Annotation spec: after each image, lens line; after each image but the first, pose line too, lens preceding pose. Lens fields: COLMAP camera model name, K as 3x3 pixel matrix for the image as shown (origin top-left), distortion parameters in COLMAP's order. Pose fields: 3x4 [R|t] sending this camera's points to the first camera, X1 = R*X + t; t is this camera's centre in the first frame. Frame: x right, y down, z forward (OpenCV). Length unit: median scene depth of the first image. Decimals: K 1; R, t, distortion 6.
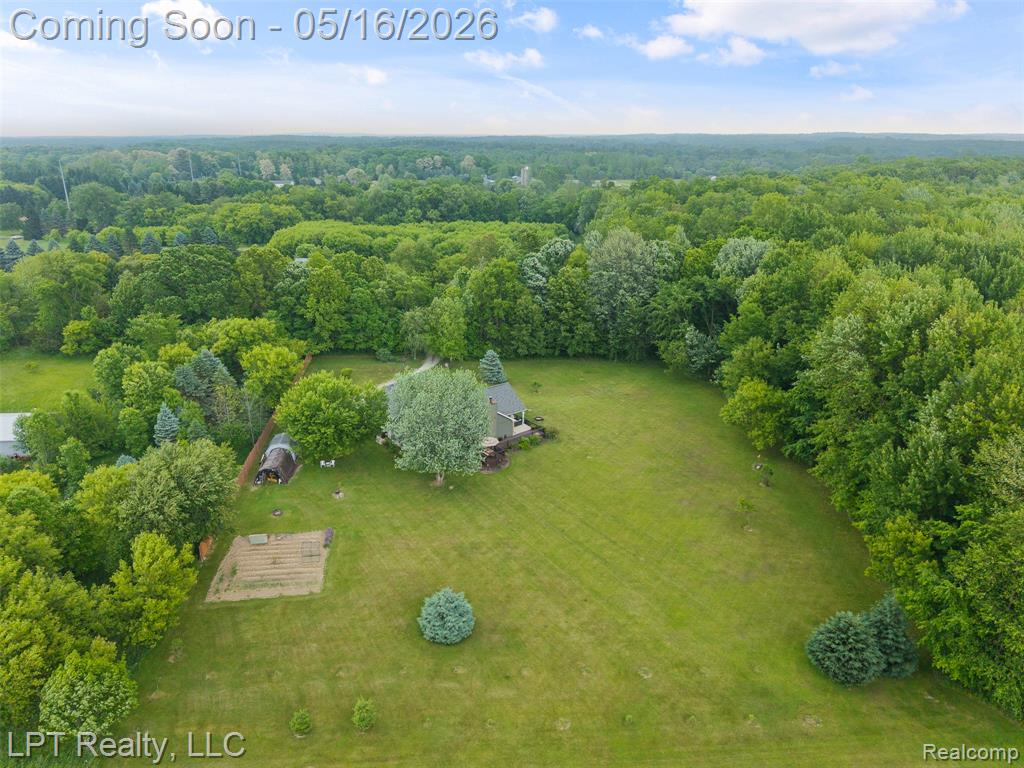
lens RADIAL K [[664.8, 0, 513.3], [0, 664.8, 382.5], [0, 0, 1]] dist [0.006724, -0.005642]
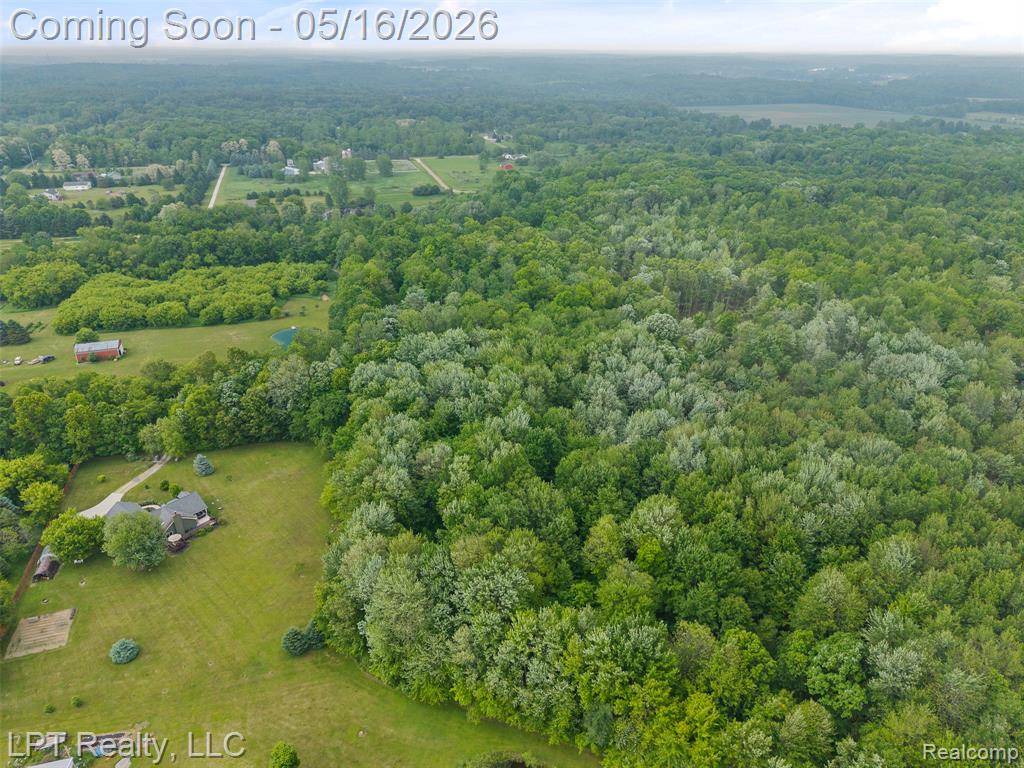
lens RADIAL K [[664.8, 0, 512.0], [0, 664.8, 386.6], [0, 0, 1]] dist [0.006724, -0.005642]
pose [[0.980971, -0.084767, 0.174675, 0.631826], [0.062197, 0.989447, 0.130866, -0.540874], [-0.183925, -0.117511, 0.975891, -0.967281]]
